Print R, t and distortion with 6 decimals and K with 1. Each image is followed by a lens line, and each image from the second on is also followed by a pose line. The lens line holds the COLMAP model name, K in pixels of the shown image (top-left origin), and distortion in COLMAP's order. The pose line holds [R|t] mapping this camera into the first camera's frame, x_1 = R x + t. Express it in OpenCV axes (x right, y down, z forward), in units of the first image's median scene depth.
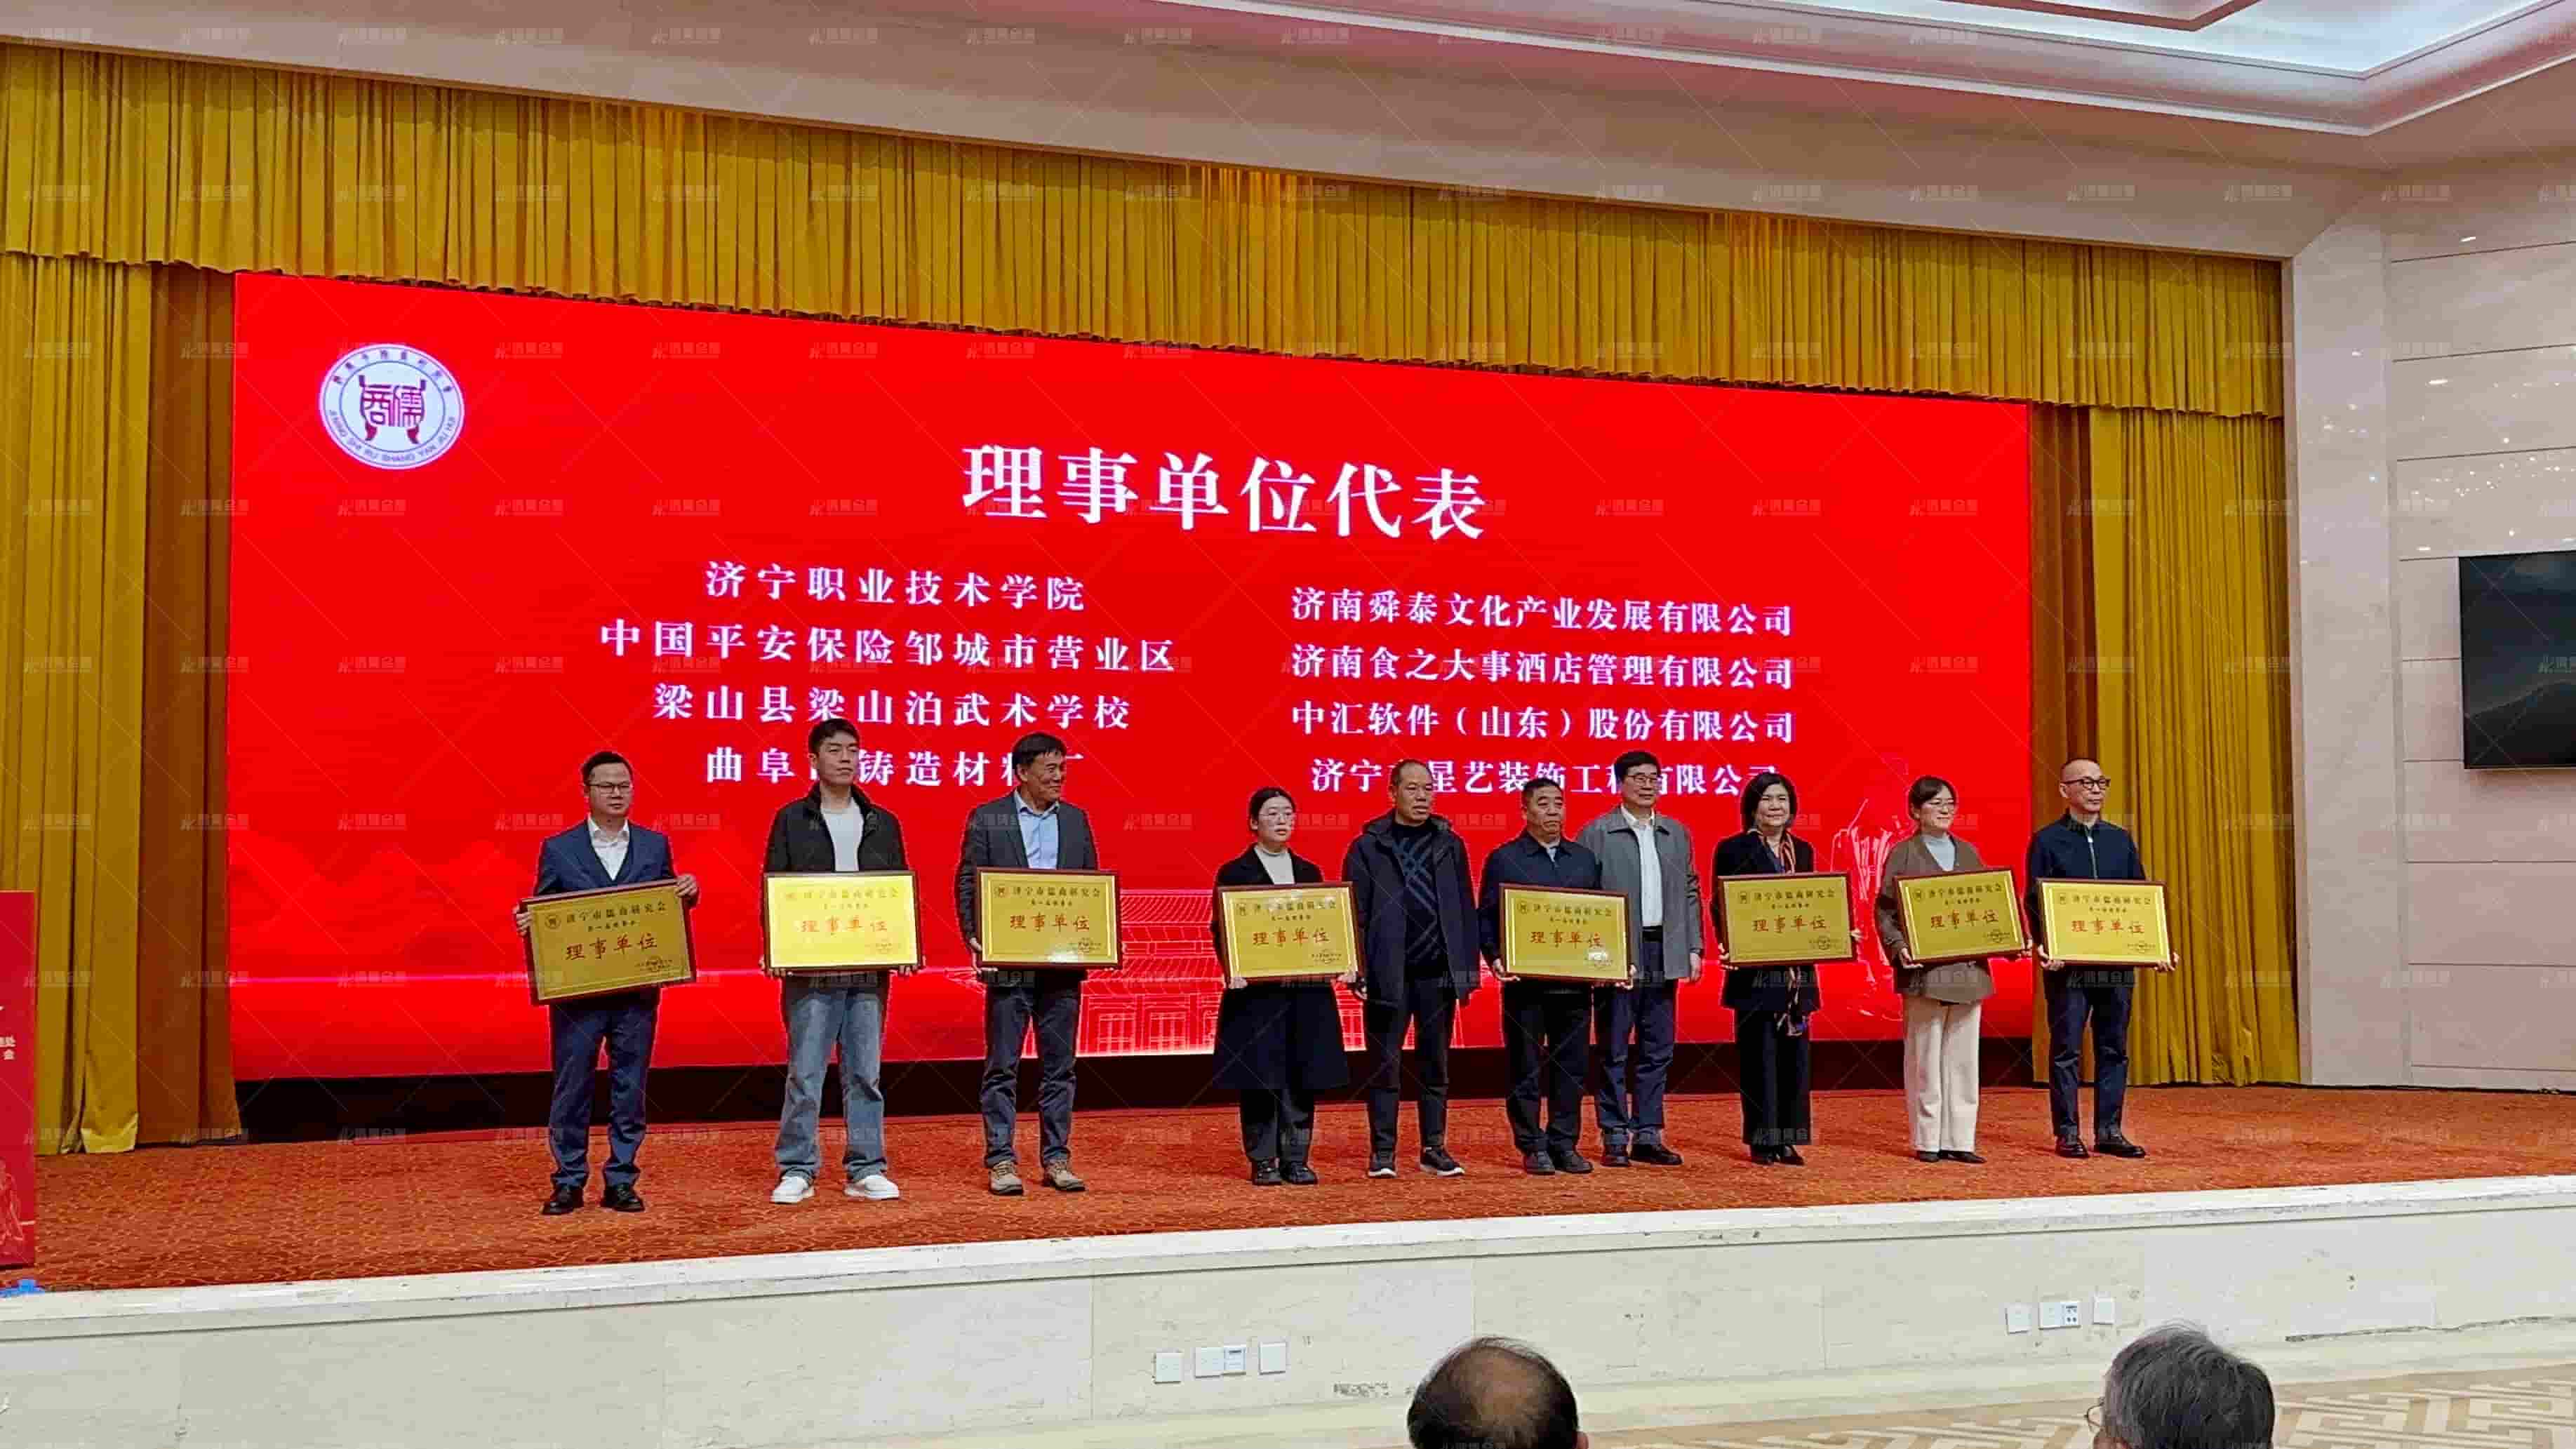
lens RADIAL K [[2600.7, 0, 1263.7], [0, 2600.7, 732.6], [0, 0, 1]] dist [-0.013510, 0.000000]
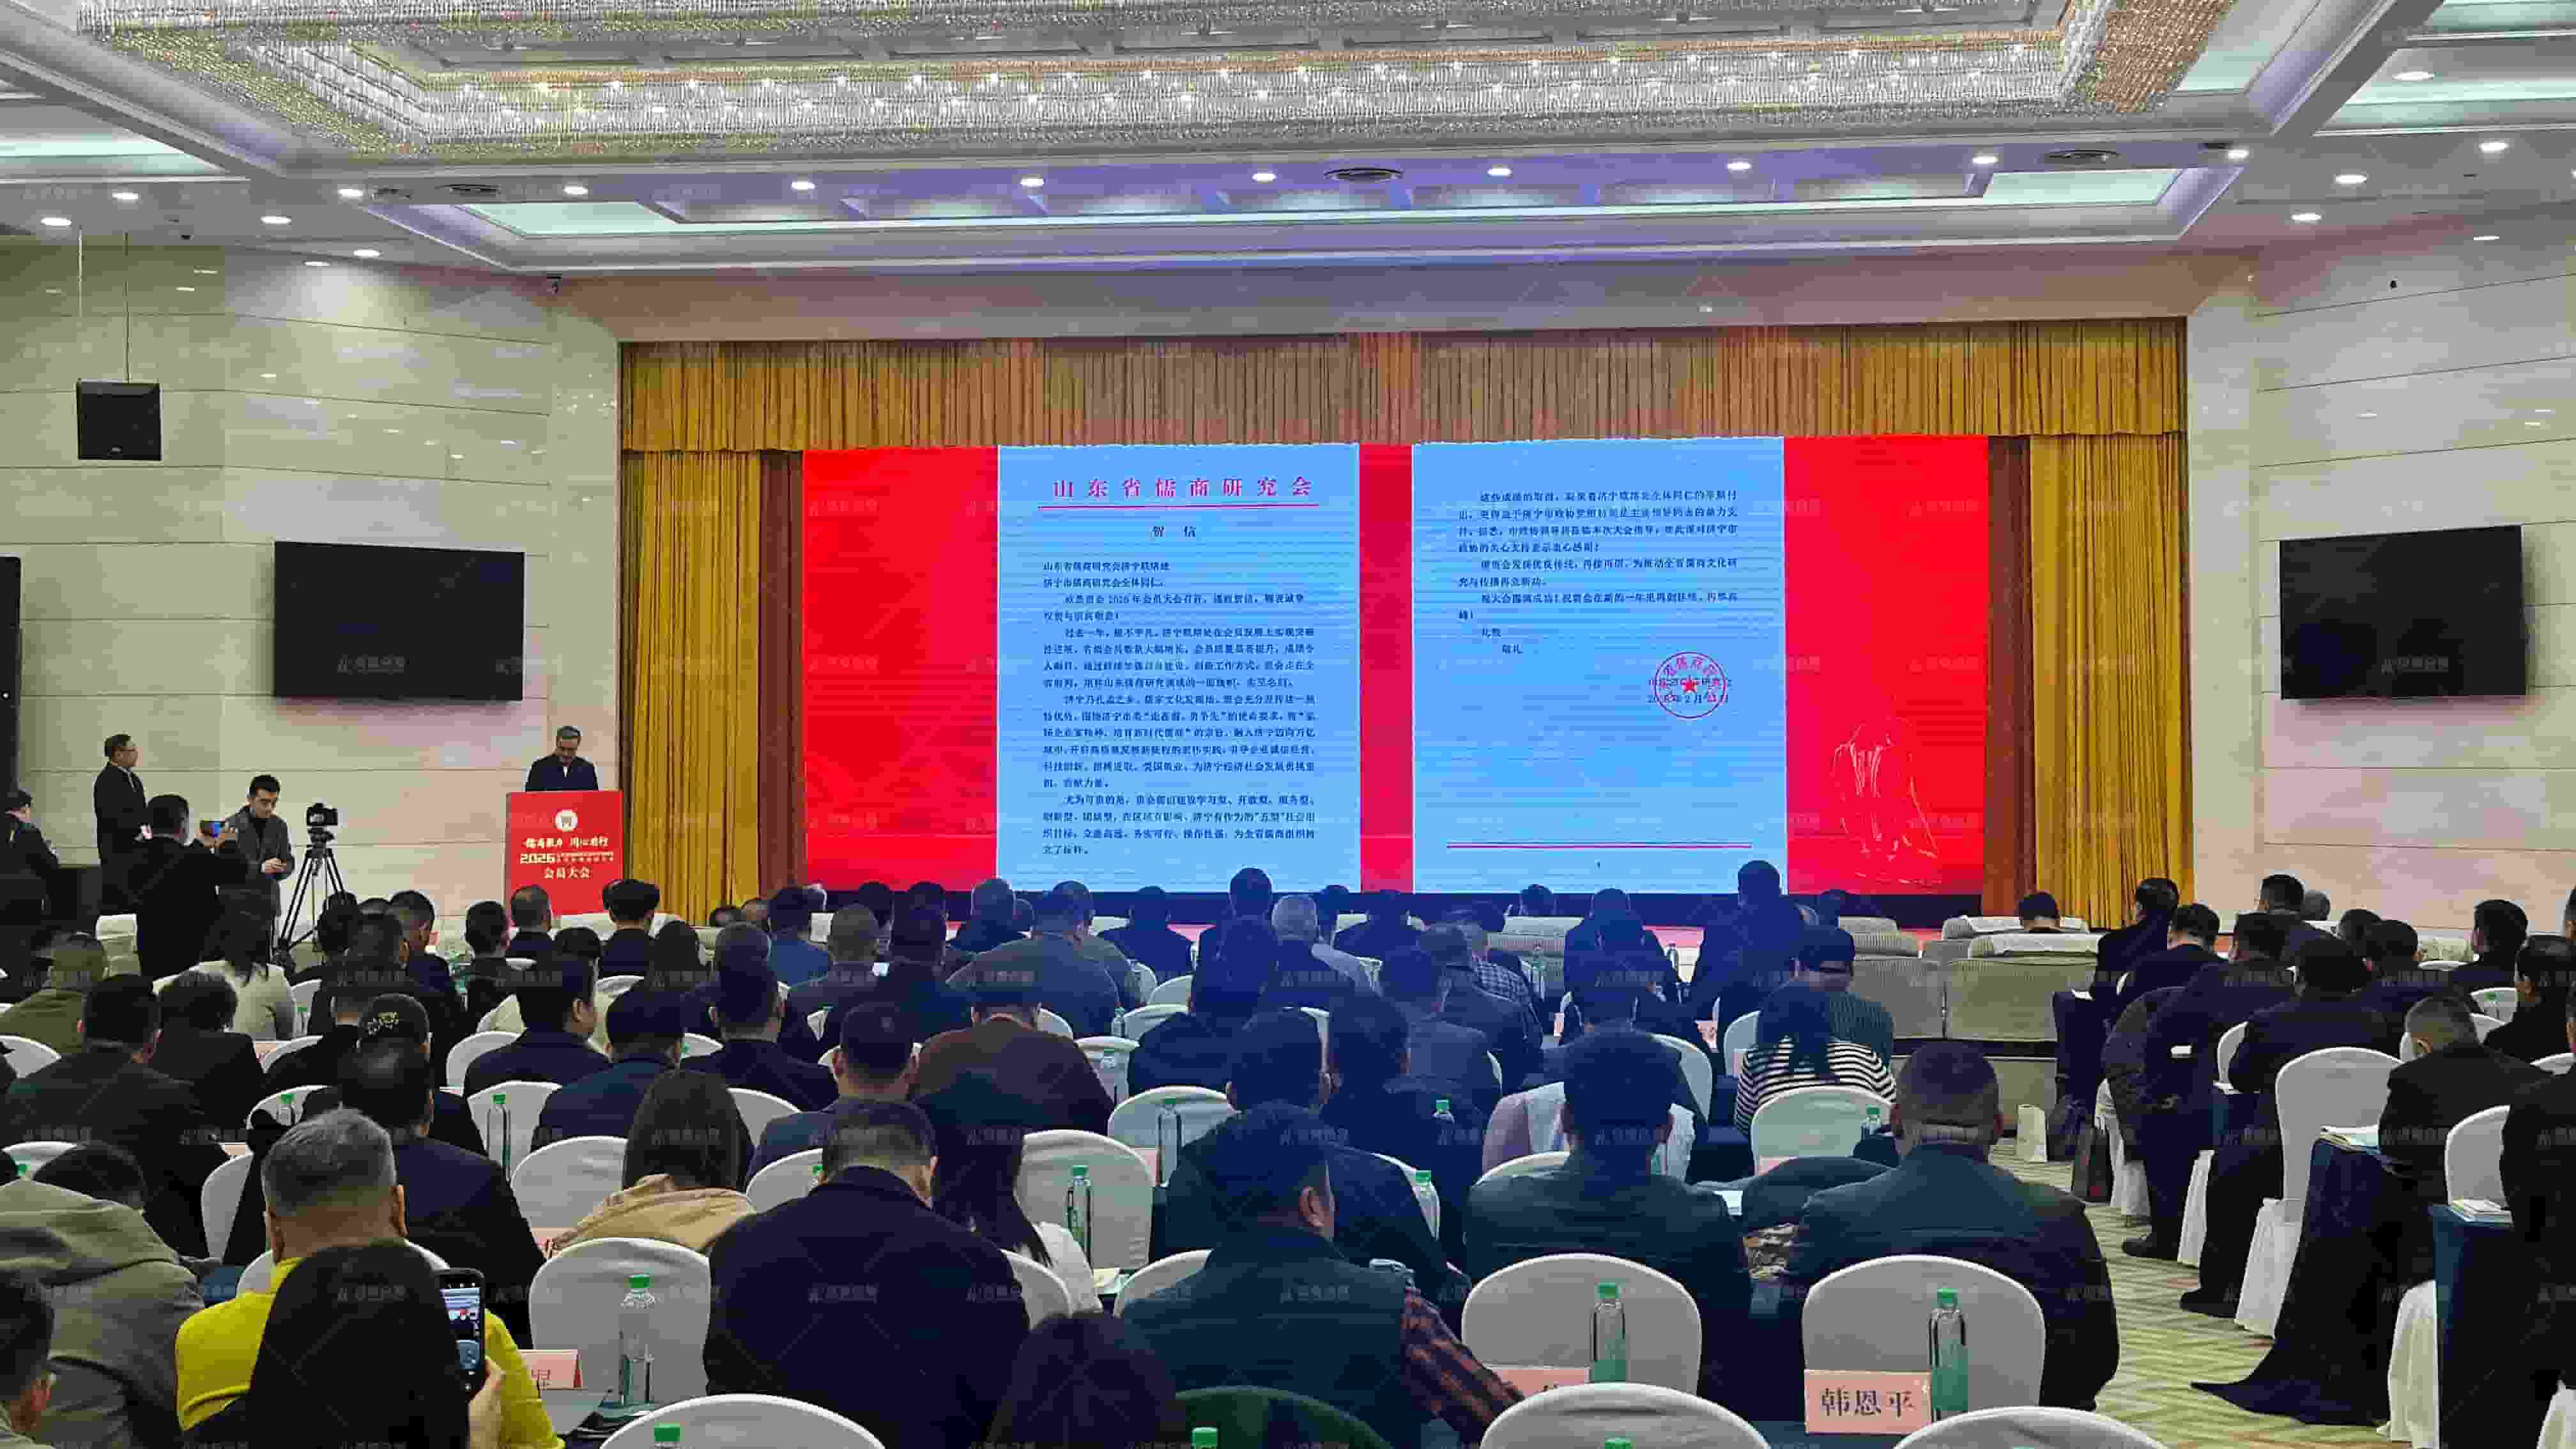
lens RADIAL K [[3584.2, 0, 1303.2], [0, 3584.2, 713.2], [0, 0, 1]] dist [-0.000030, 0.000000]
pose [[0.900099, -0.007629, -0.435619, 0.818980], [0.028616, 0.998723, 0.041638, -0.071377], [0.434745, -0.049944, 0.899168, -0.902316]]
